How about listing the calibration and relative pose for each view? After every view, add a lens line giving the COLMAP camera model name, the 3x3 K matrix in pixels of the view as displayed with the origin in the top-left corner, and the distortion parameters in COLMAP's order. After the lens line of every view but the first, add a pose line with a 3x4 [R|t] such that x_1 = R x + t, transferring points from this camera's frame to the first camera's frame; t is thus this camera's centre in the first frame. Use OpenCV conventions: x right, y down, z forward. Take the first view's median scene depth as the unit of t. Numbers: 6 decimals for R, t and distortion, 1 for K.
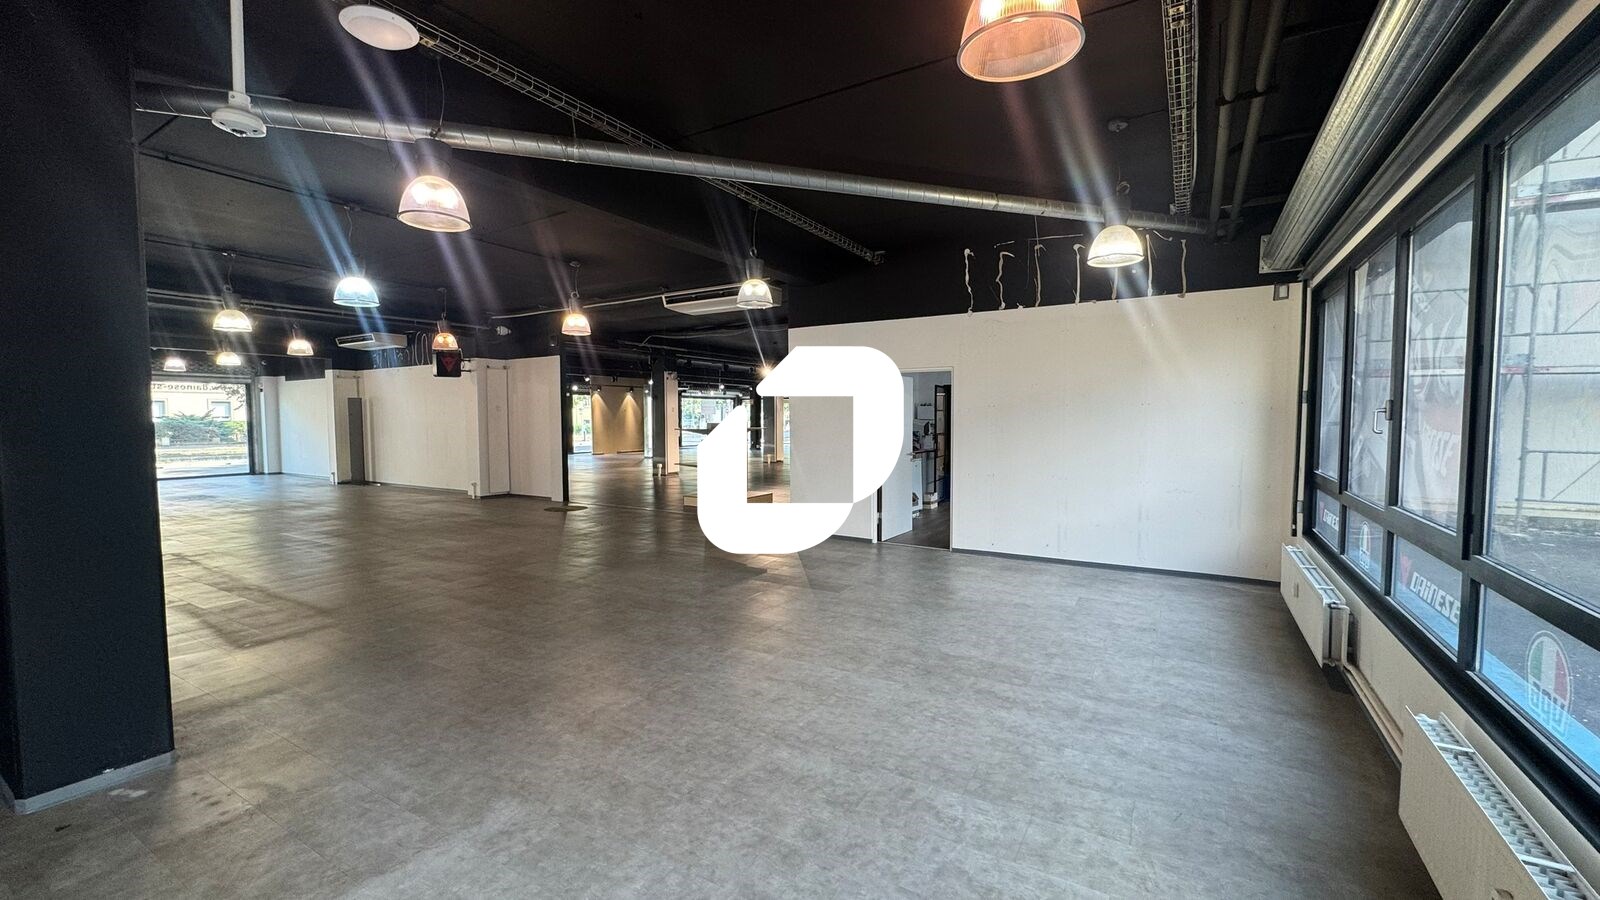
lens RADIAL K [[638.7, 0, 800.0], [0, 638.7, 450.0], [0, 0, 1]] dist [-0.001960, -0.000061]
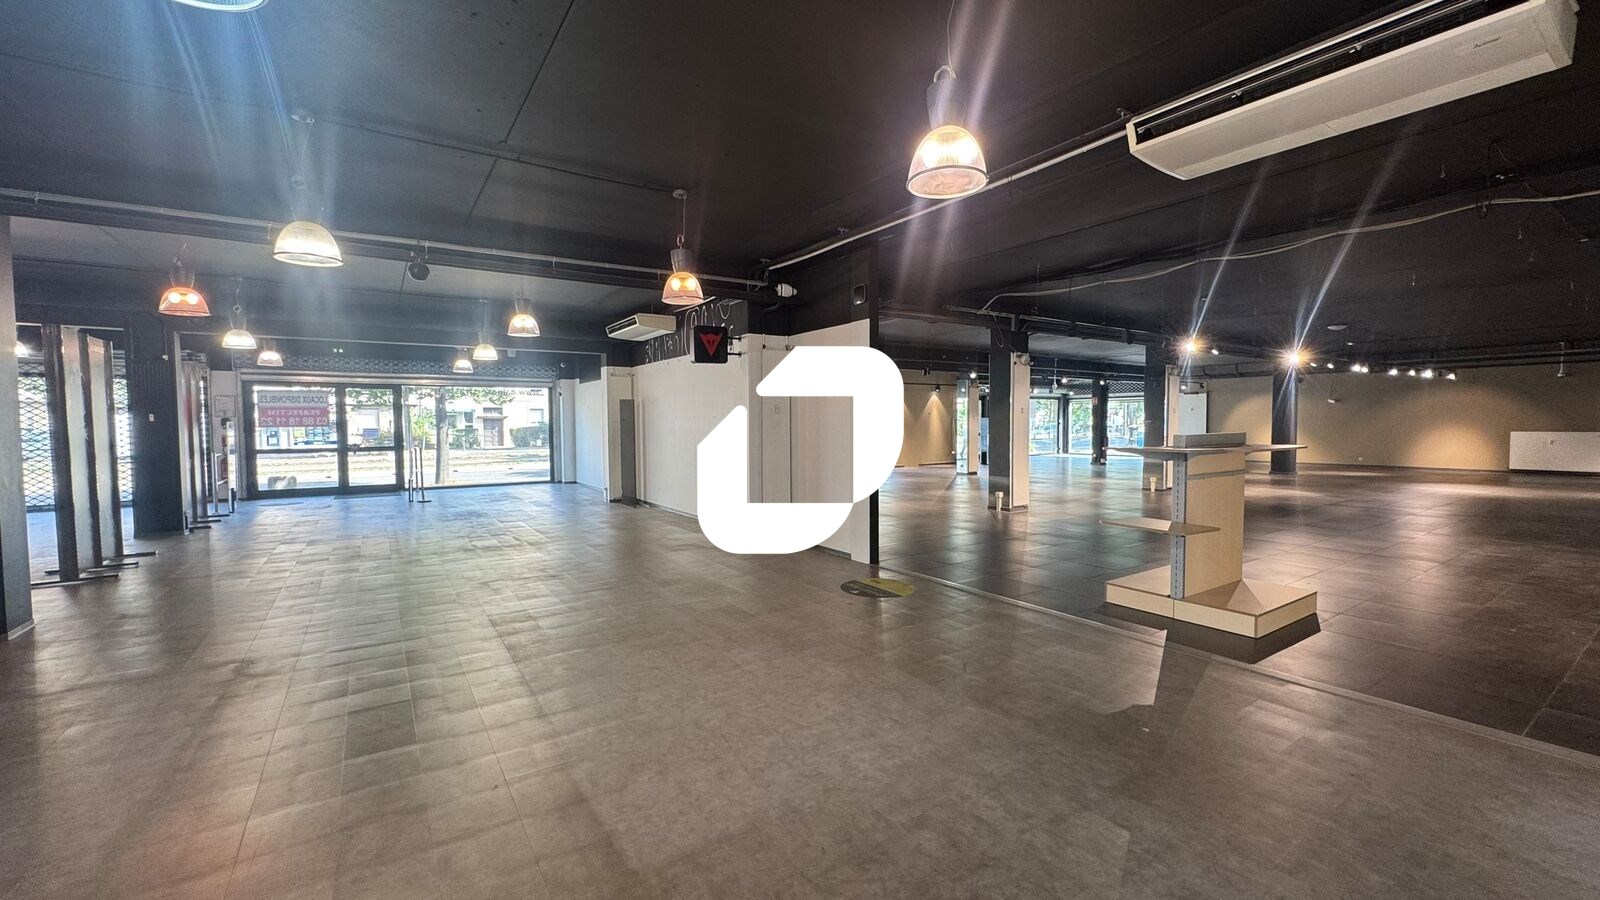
lens RADIAL K [[638.7, 0, 800.0], [0, 638.7, 450.0], [0, 0, 1]] dist [-0.001960, -0.000061]
pose [[0.907514, 0.016230, -0.419709, -0.141499], [-0.018969, 0.999817, -0.002355, -0.018359], [0.419594, 0.010099, 0.907656, 0.334565]]
